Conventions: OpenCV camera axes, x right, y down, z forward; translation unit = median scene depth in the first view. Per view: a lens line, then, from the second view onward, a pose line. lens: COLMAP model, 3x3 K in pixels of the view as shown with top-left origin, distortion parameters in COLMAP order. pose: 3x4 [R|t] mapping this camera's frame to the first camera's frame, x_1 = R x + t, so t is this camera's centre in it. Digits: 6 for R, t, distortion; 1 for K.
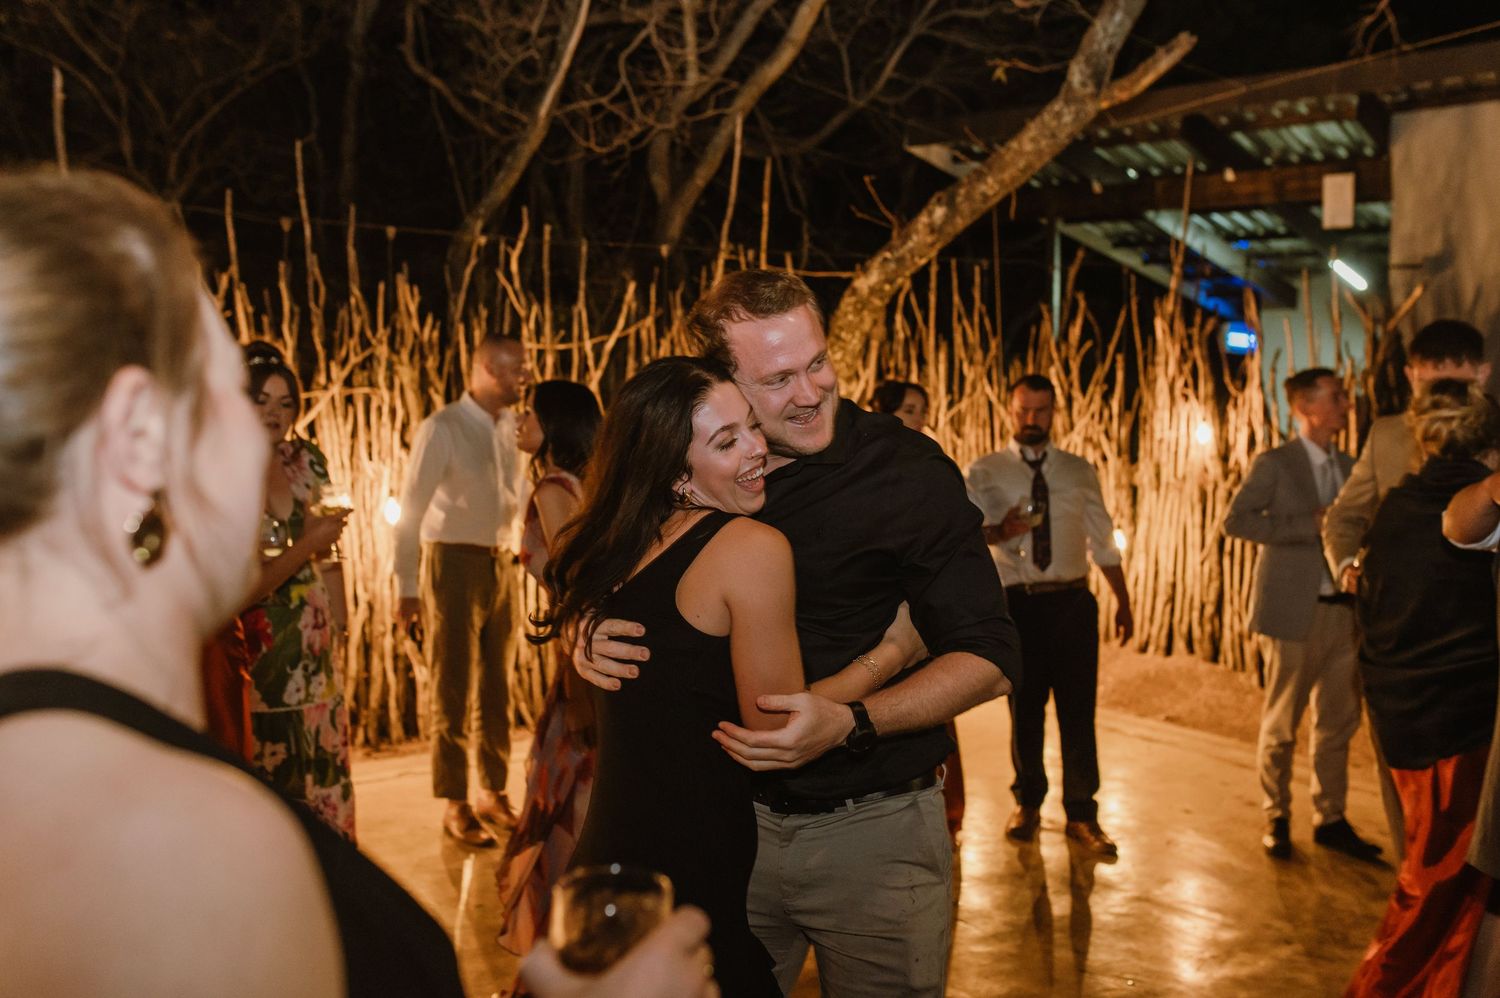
lens RADIAL K [[1428.7, 0, 733.9], [0, 1428.7, 496.5], [0, 0, 1]] dist [0.039543, 0.000000]
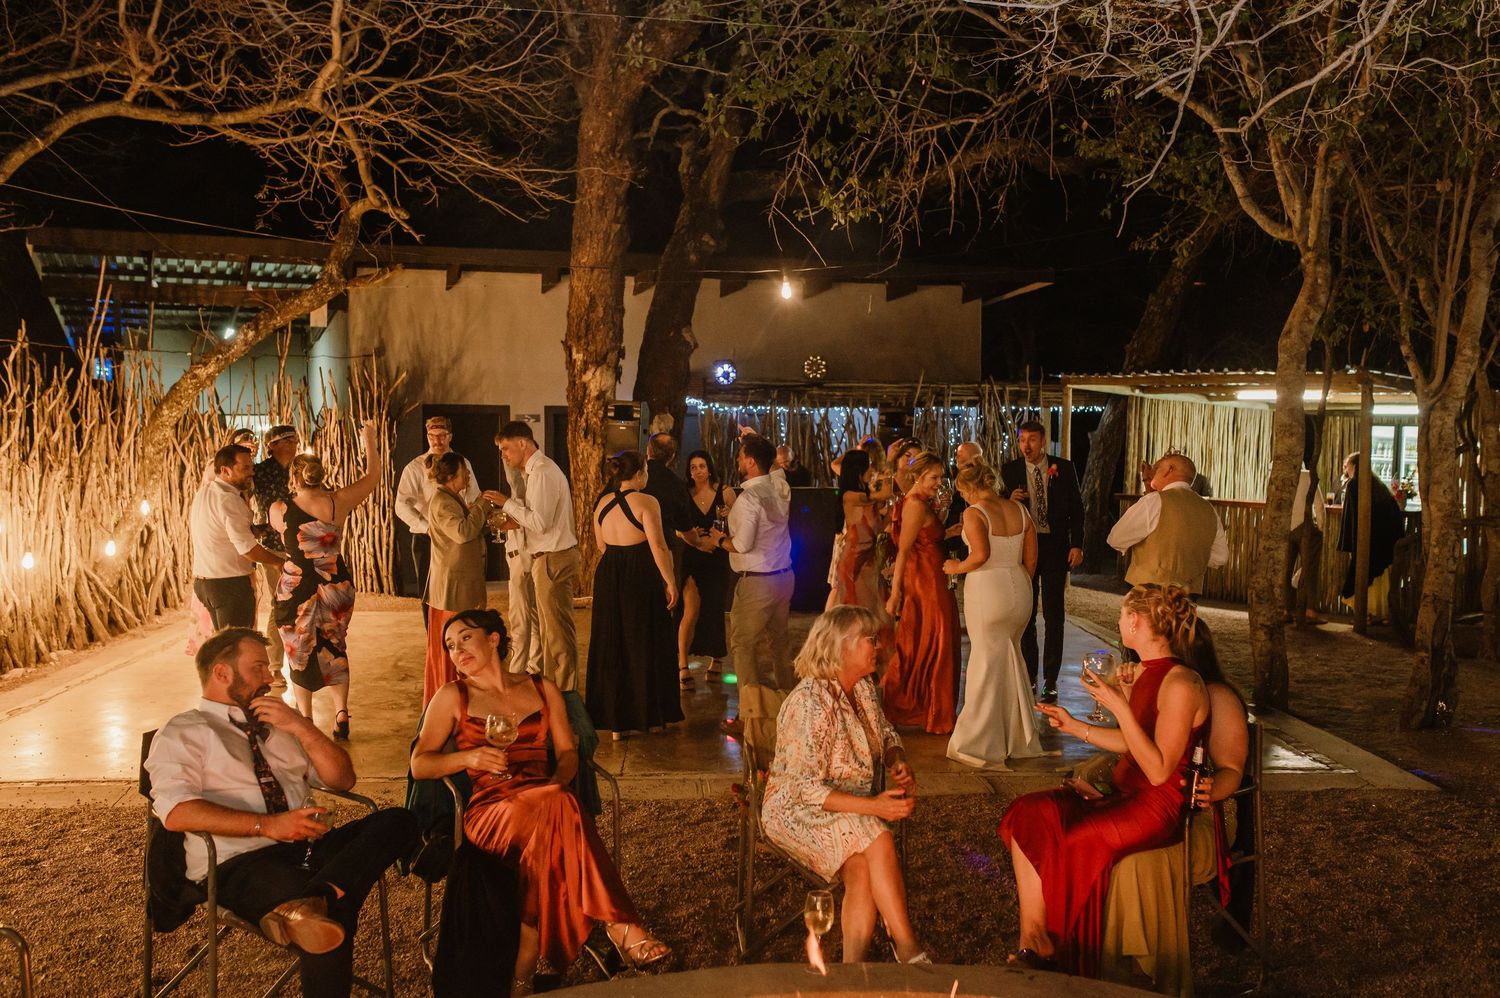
lens RADIAL K [[1428.7, 0, 749.4], [0, 1428.7, 497.8], [0, 0, 1]] dist [0.039543, 0.000000]
pose [[0.527454, -0.060791, 0.847406, -0.843269], [0.049559, 0.997940, 0.040743, -0.032392], [-0.848137, 0.020507, 0.529380, -0.360122]]
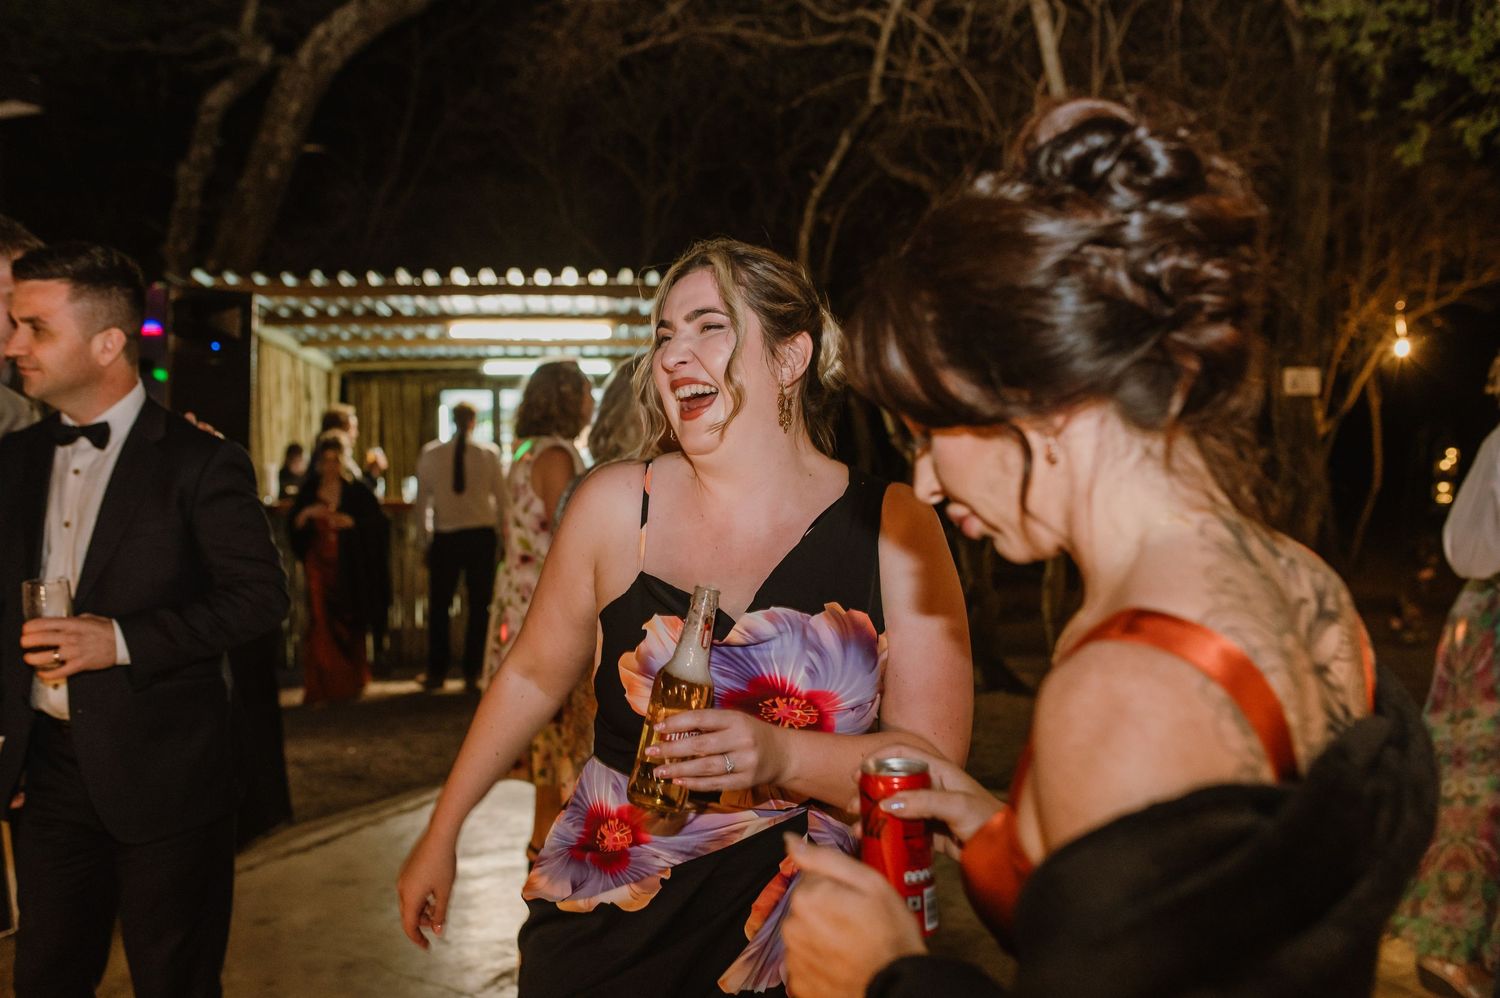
lens RADIAL K [[1428.7, 0, 740.8], [0, 1428.7, 506.0], [0, 0, 1]] dist [0.039543, 0.000000]
pose [[-0.447587, -0.061008, 0.892157, -0.023091], [0.060040, 0.993369, 0.098050, -0.016111], [-0.892222, 0.097451, -0.440956, 0.428213]]
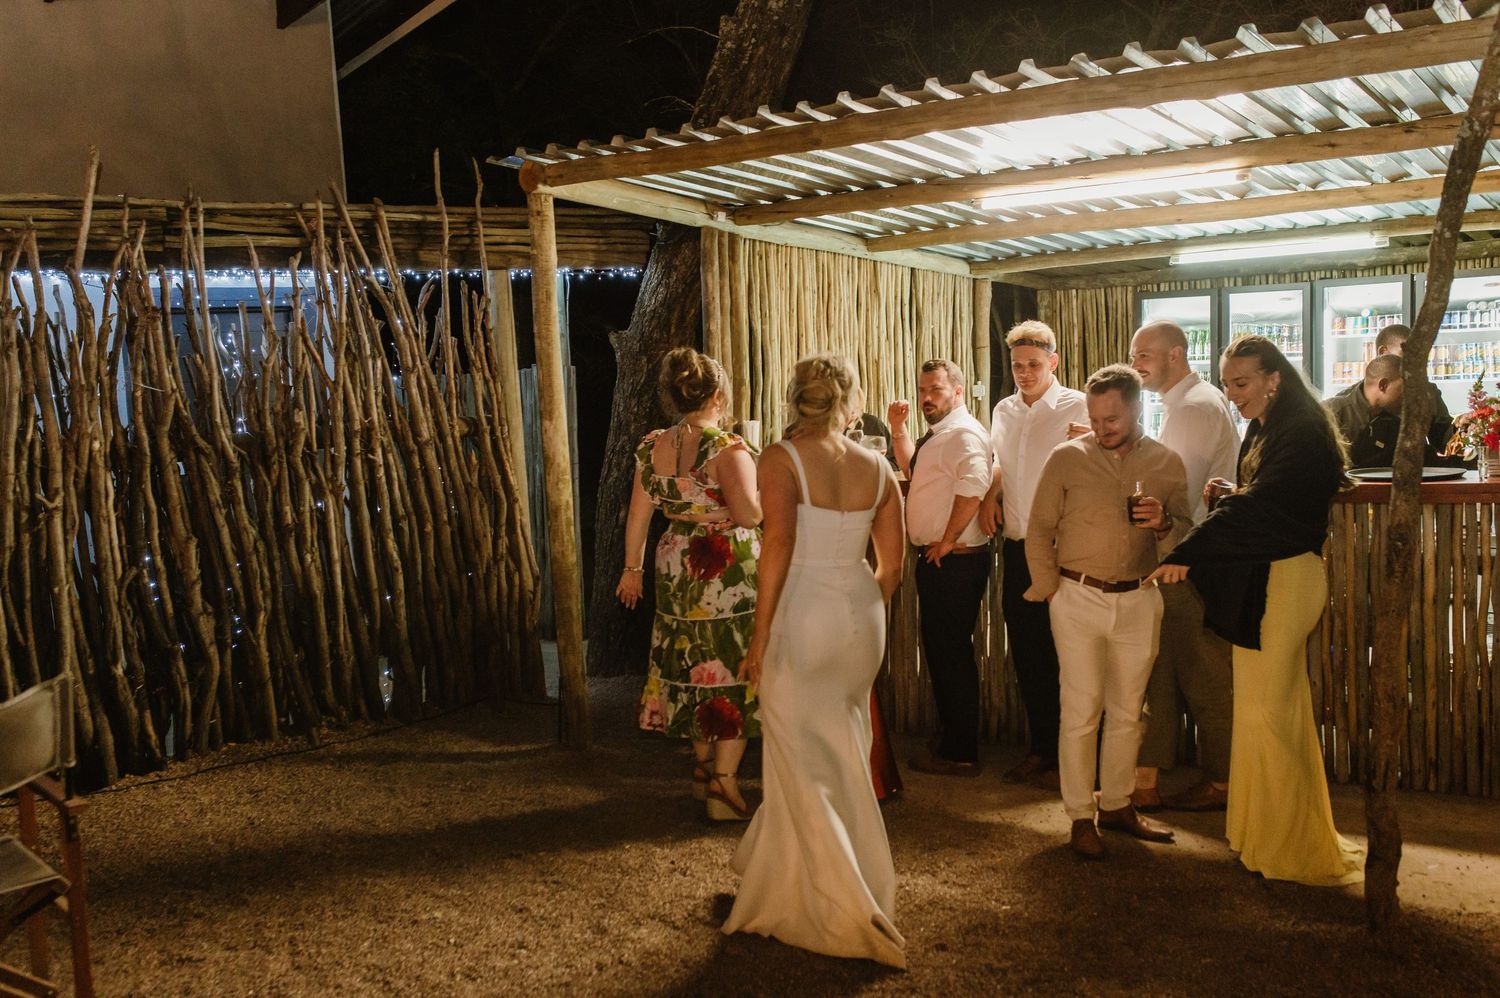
lens RADIAL K [[1428.7, 0, 727.7], [0, 1428.7, 492.9], [0, 0, 1]] dist [0.039543, 0.000000]
pose [[0.244487, -0.114990, 0.962810, 0.396633], [0.108491, 0.989953, 0.090682, 0.008018], [-0.963564, 0.082286, 0.254506, 0.053699]]
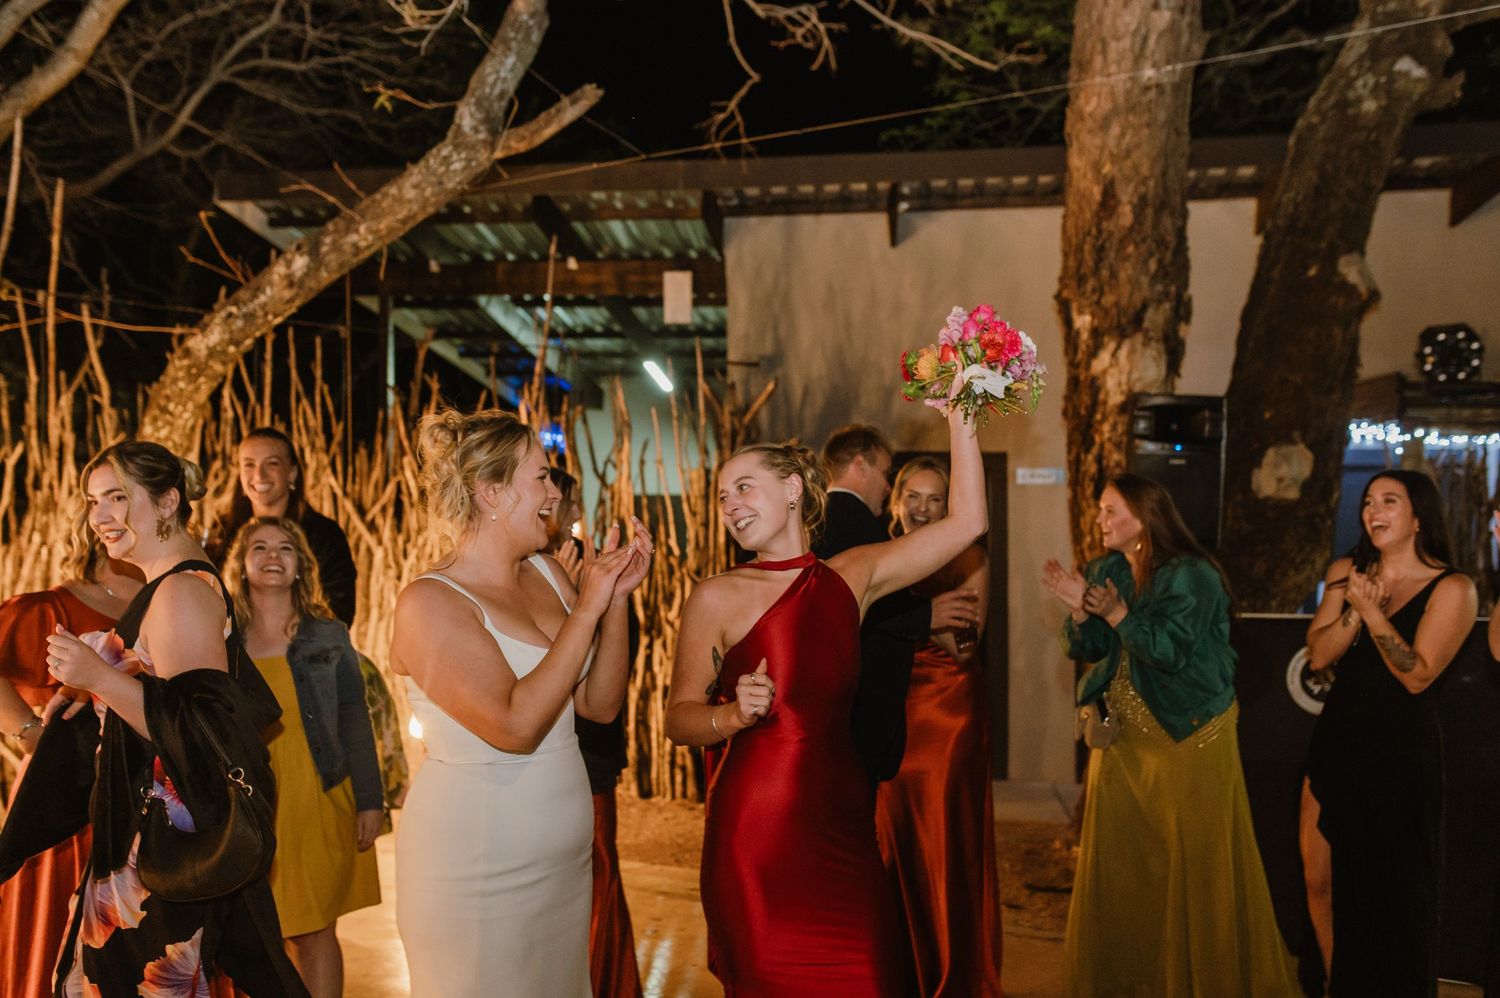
lens RADIAL K [[1428.7, 0, 743.1], [0, 1428.7, 492.8], [0, 0, 1]] dist [0.039543, 0.000000]
pose [[0.871956, 0.002581, 0.489577, -0.031770], [0.034328, 0.997203, -0.066397, -0.001521], [-0.488379, 0.074702, 0.869429, 0.133806]]
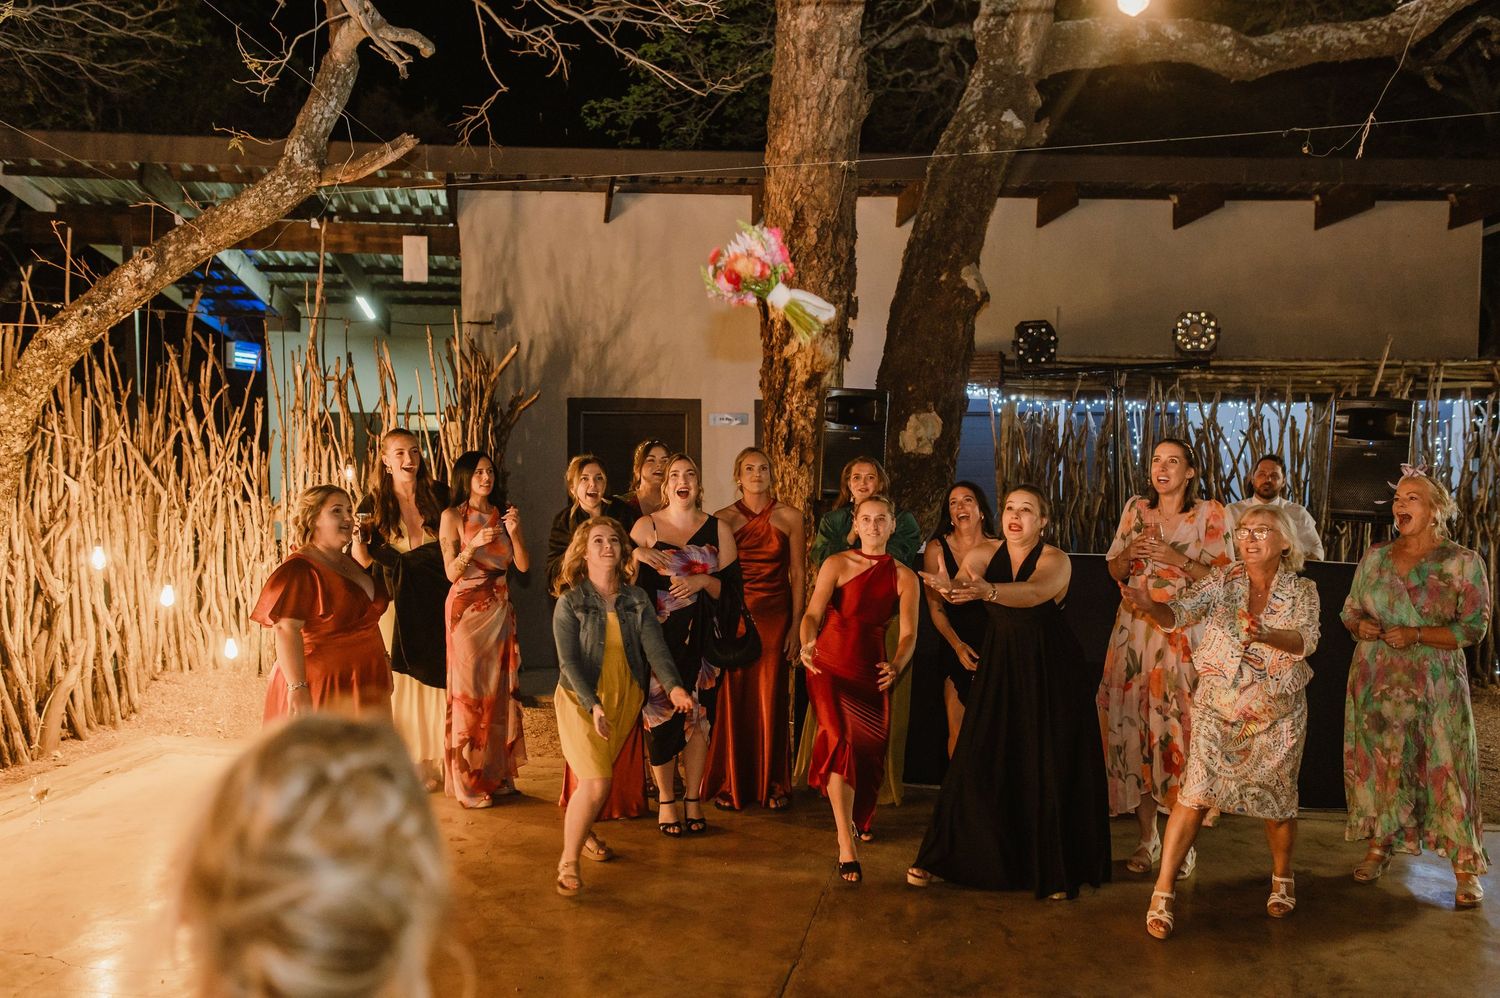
lens RADIAL K [[1428.7, 0, 749.4], [0, 1428.7, 499.3], [0, 0, 1]] dist [0.039543, 0.000000]
pose [[0.714313, -0.052917, 0.697823, -0.207857], [0.043115, 0.998571, 0.031589, -0.044708], [-0.698497, 0.007522, 0.715573, 0.014203]]
